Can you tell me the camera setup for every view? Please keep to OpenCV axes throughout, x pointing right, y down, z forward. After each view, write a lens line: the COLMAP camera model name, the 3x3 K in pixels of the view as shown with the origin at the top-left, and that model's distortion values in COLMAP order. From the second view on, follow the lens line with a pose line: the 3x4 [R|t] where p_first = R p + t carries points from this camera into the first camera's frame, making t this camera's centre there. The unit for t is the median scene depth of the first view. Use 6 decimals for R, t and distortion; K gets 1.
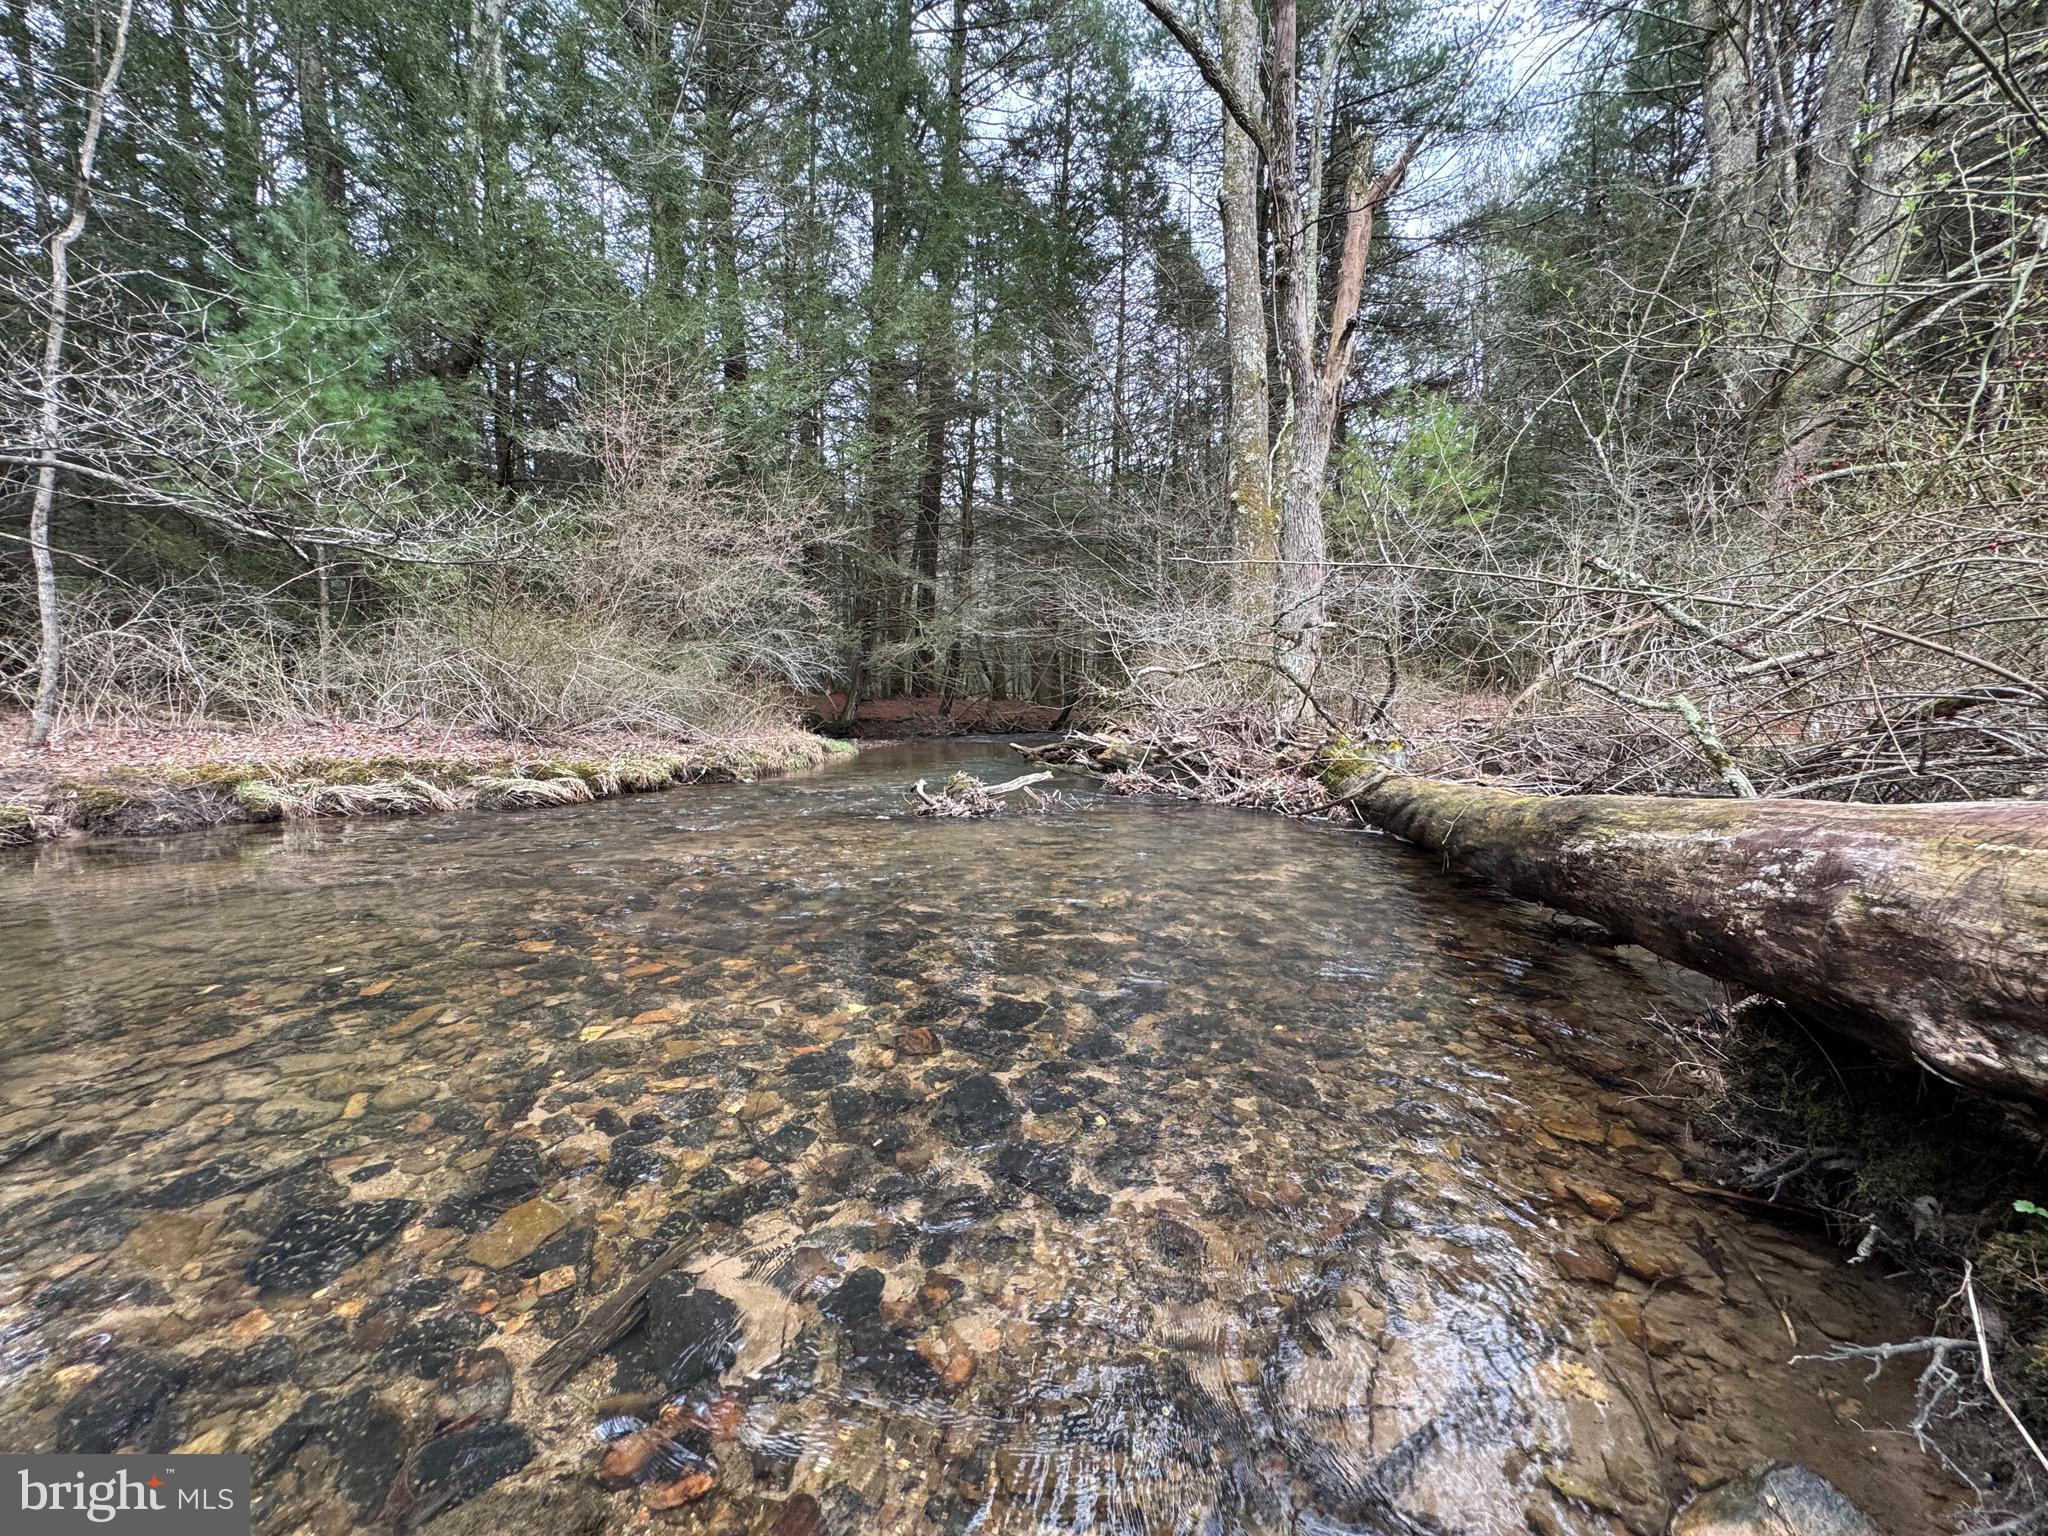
lens RADIAL K [[816.8, 0, 1021.9], [0, 816.8, 760.3], [0, 0, 1]] dist [-0.004659, 0.001091]
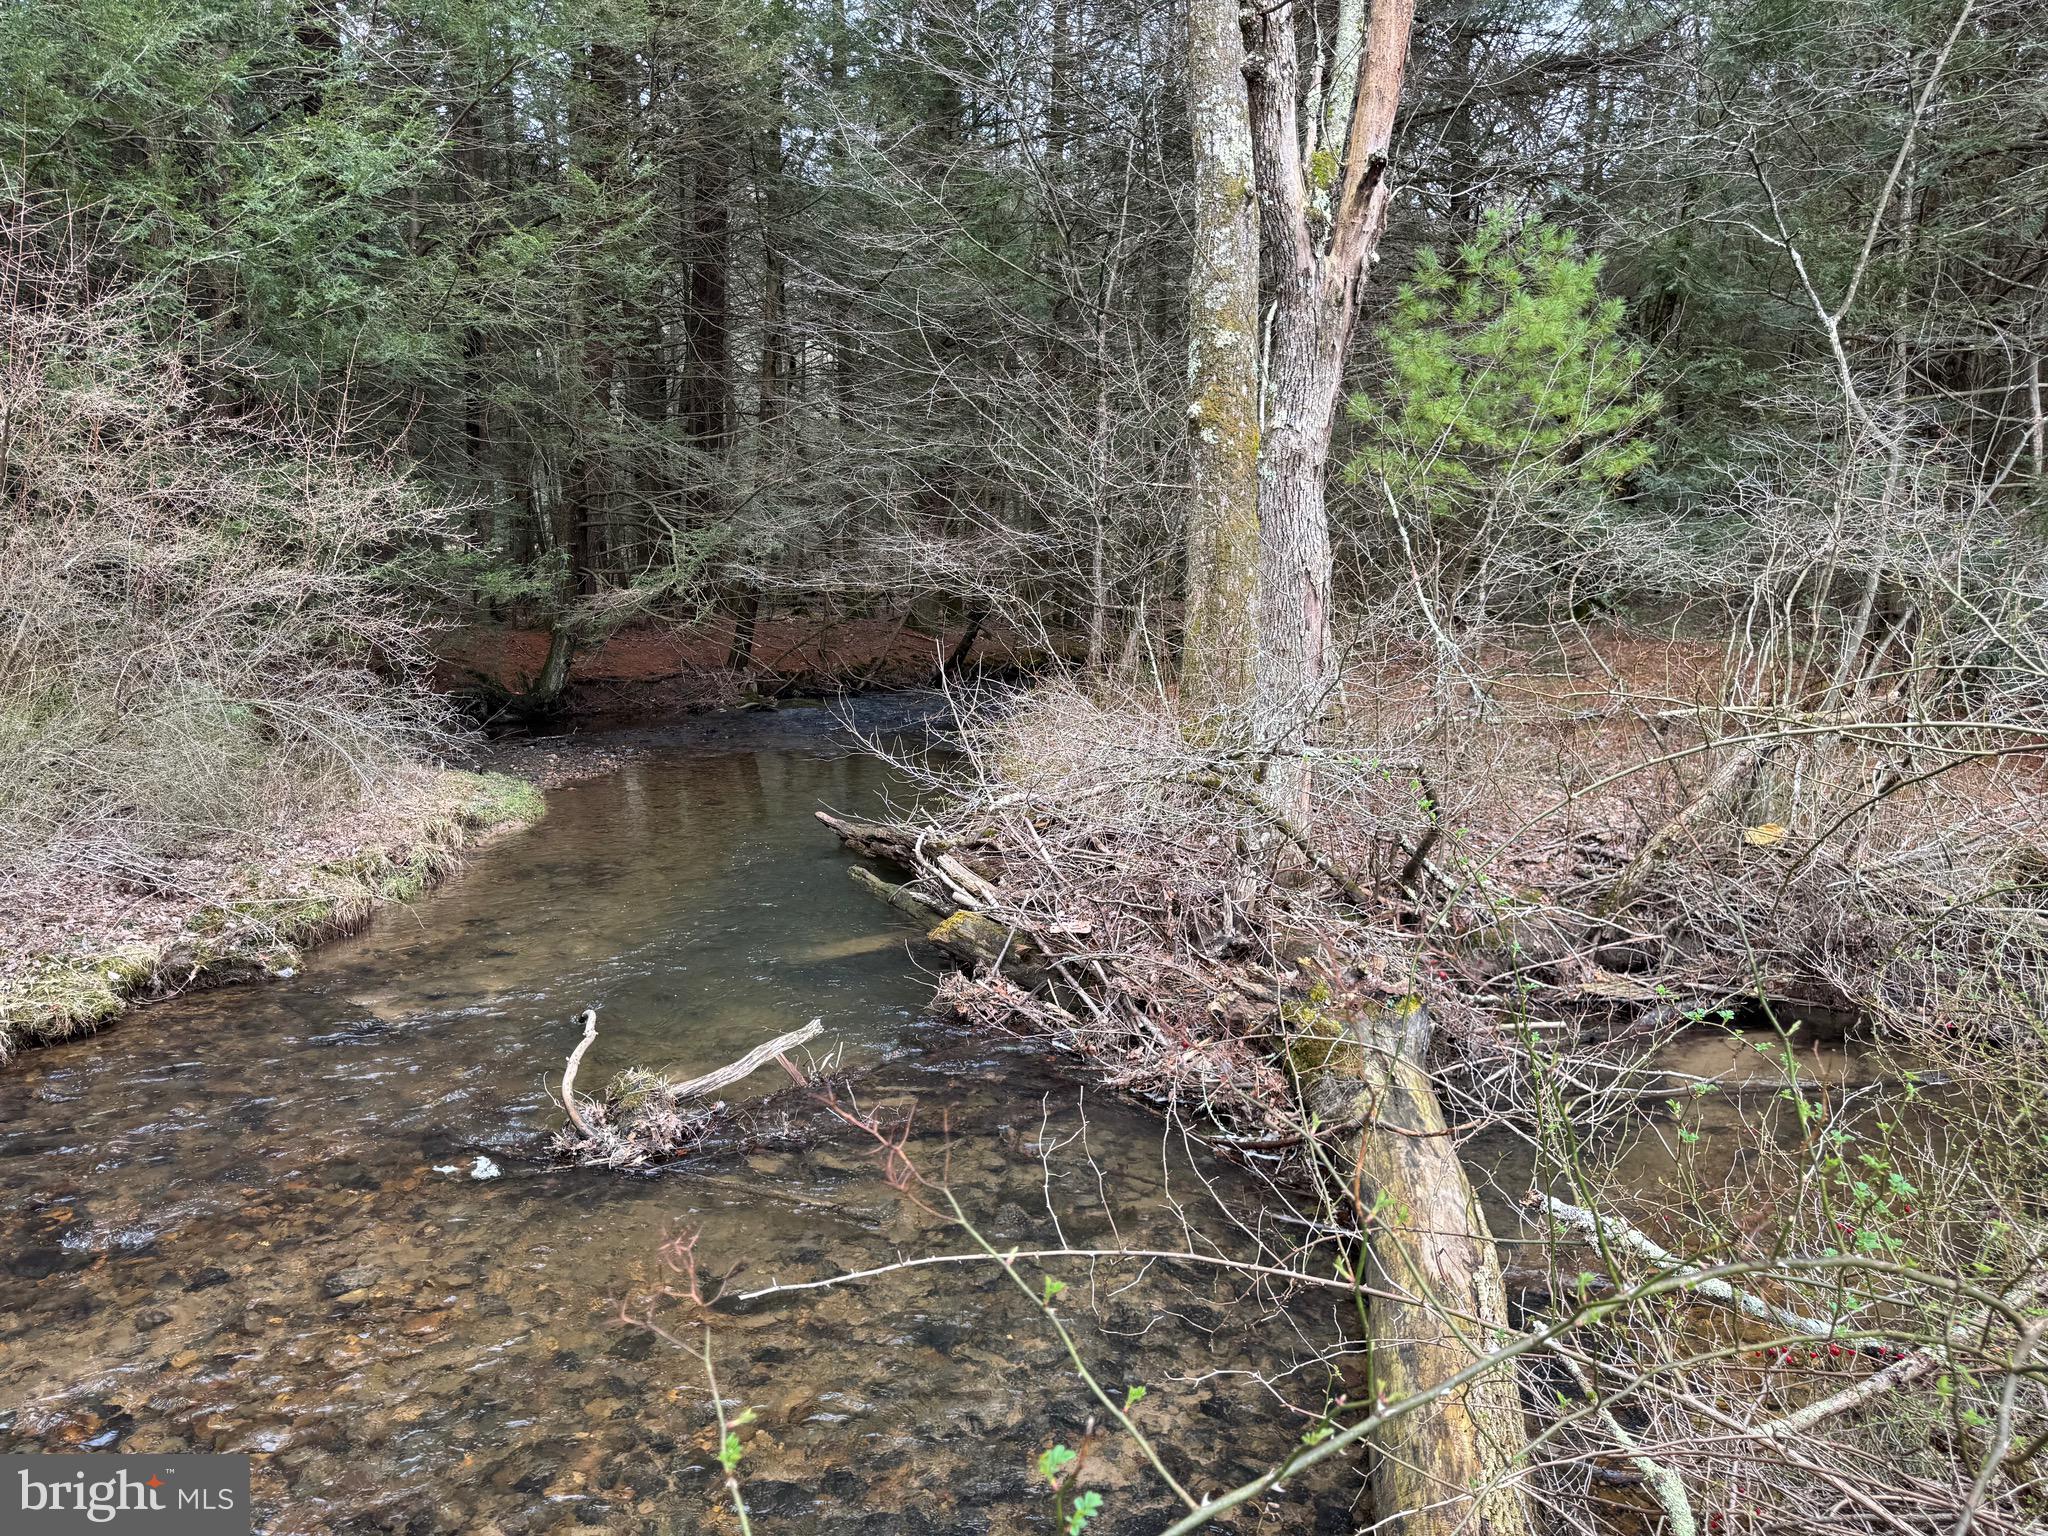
lens RADIAL K [[1456.9, 0, 1020.9], [0, 1456.9, 789.1], [0, 0, 1]] dist [0.064692, -0.074405]
pose [[0.997145, -0.010951, 0.074711, 0.086173], [0.004930, 0.996759, 0.080295, -0.193248], [-0.075349, -0.079698, 0.993967, 0.004793]]
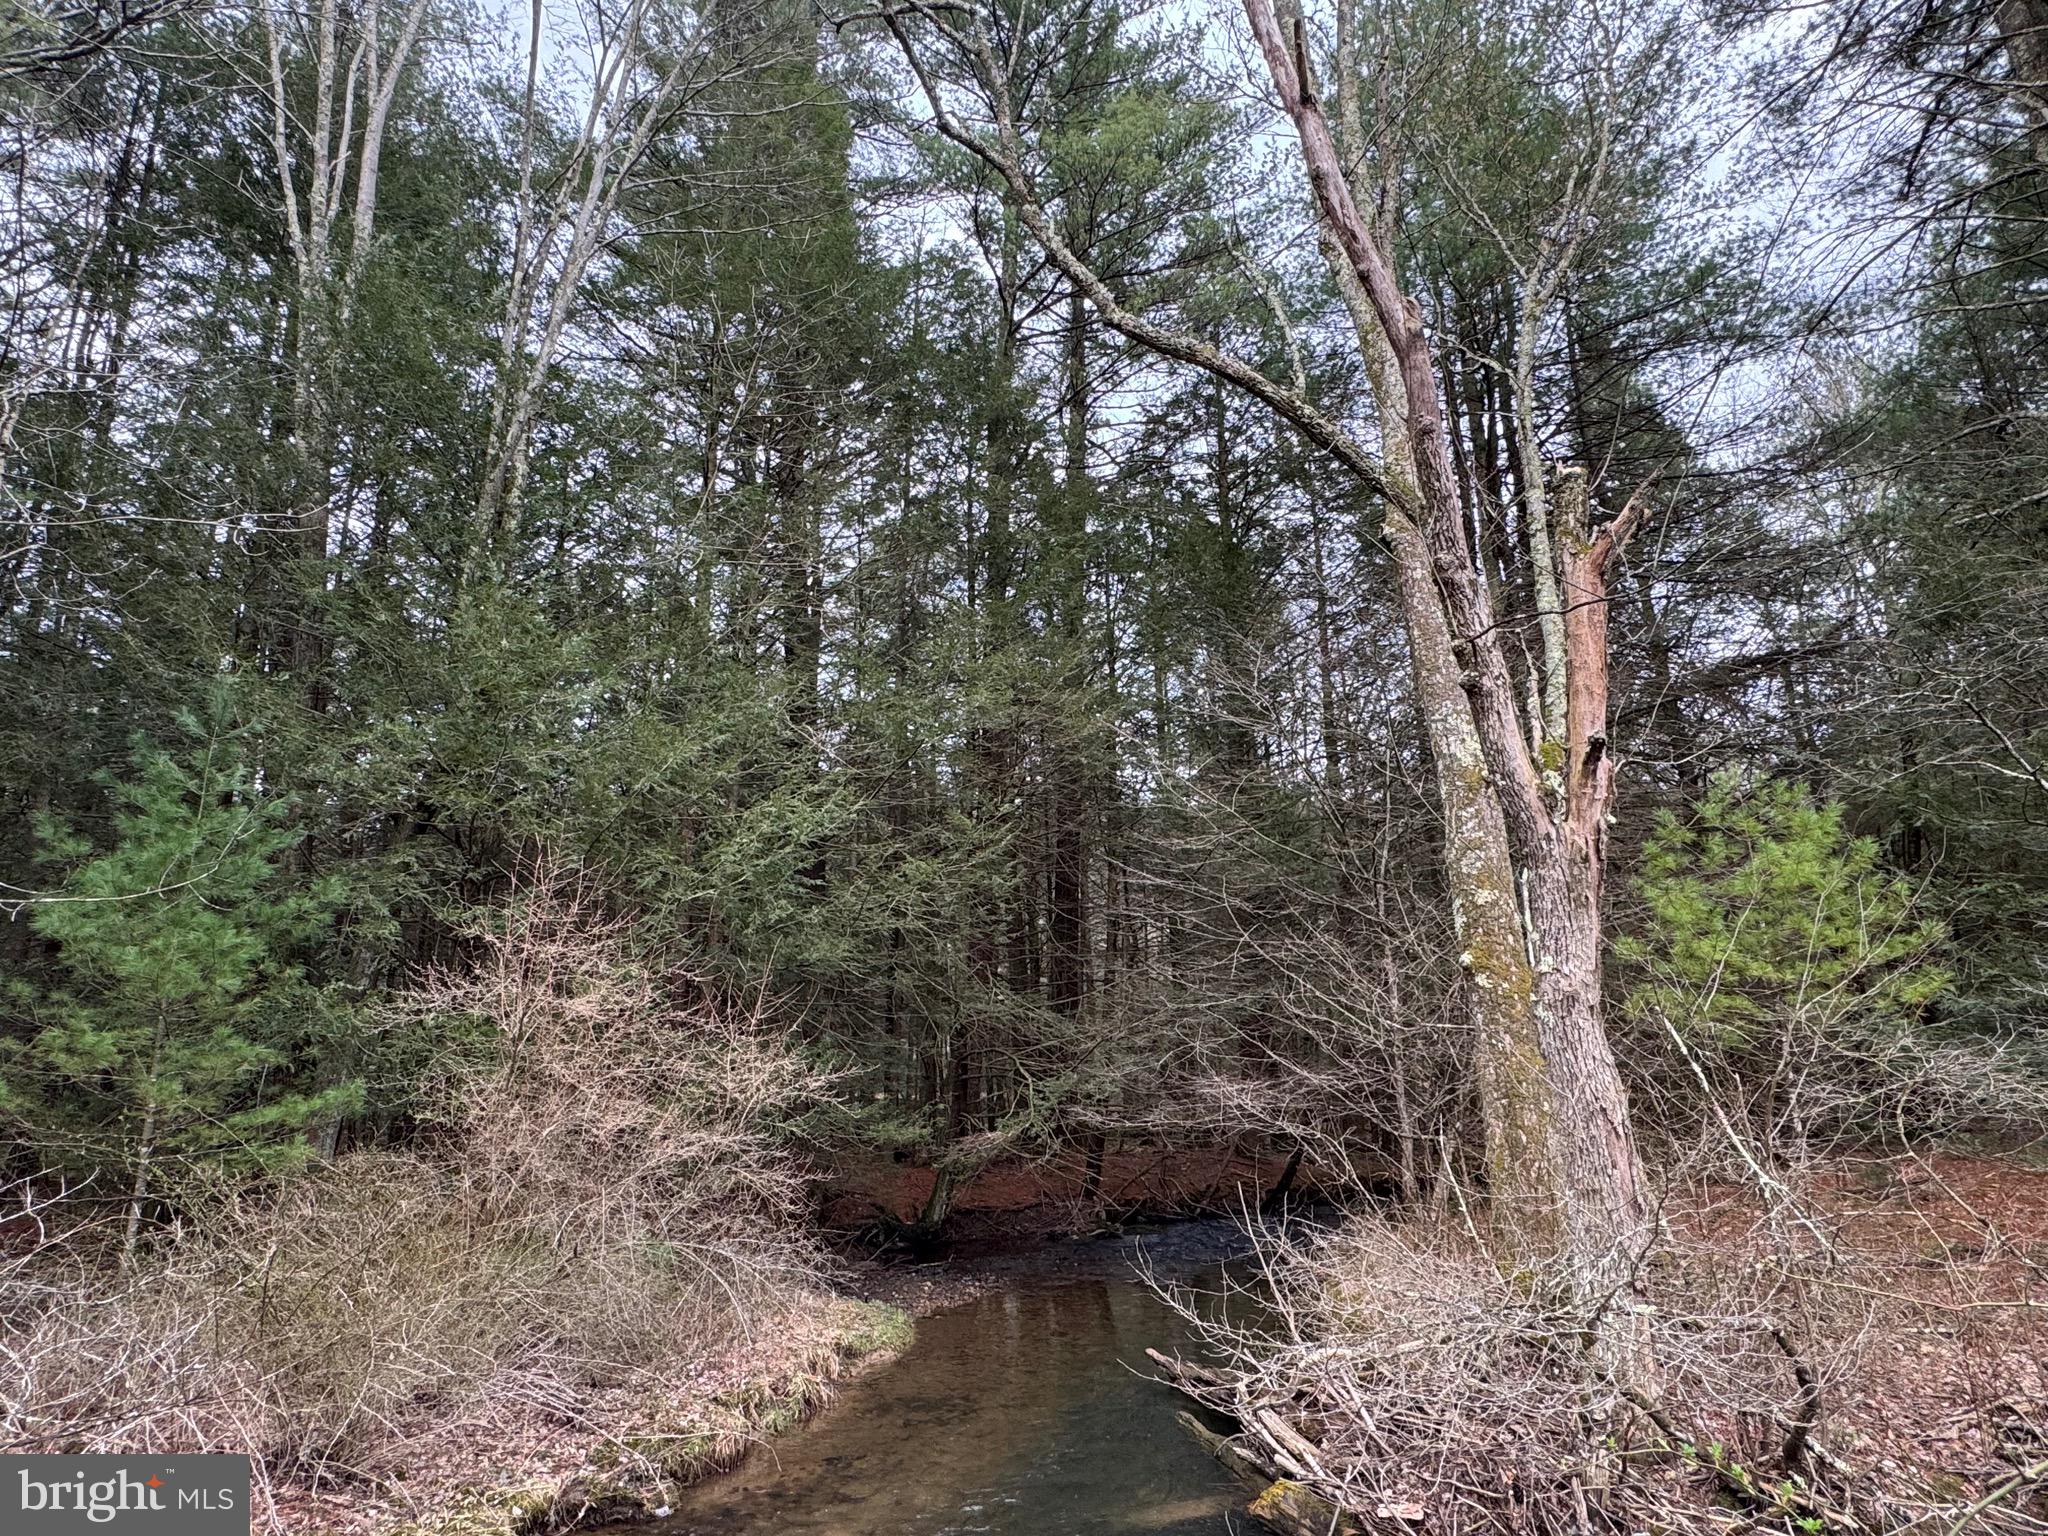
lens RADIAL K [[1181.5, 0, 1015.2], [0, 1181.5, 766.3], [0, 0, 1]] dist [0.004026, -0.007187]
pose [[0.982488, -0.076835, -0.169743, 0.115684], [0.014517, 0.939812, -0.341384, -0.210411], [0.185757, 0.332942, 0.924470, 0.083559]]
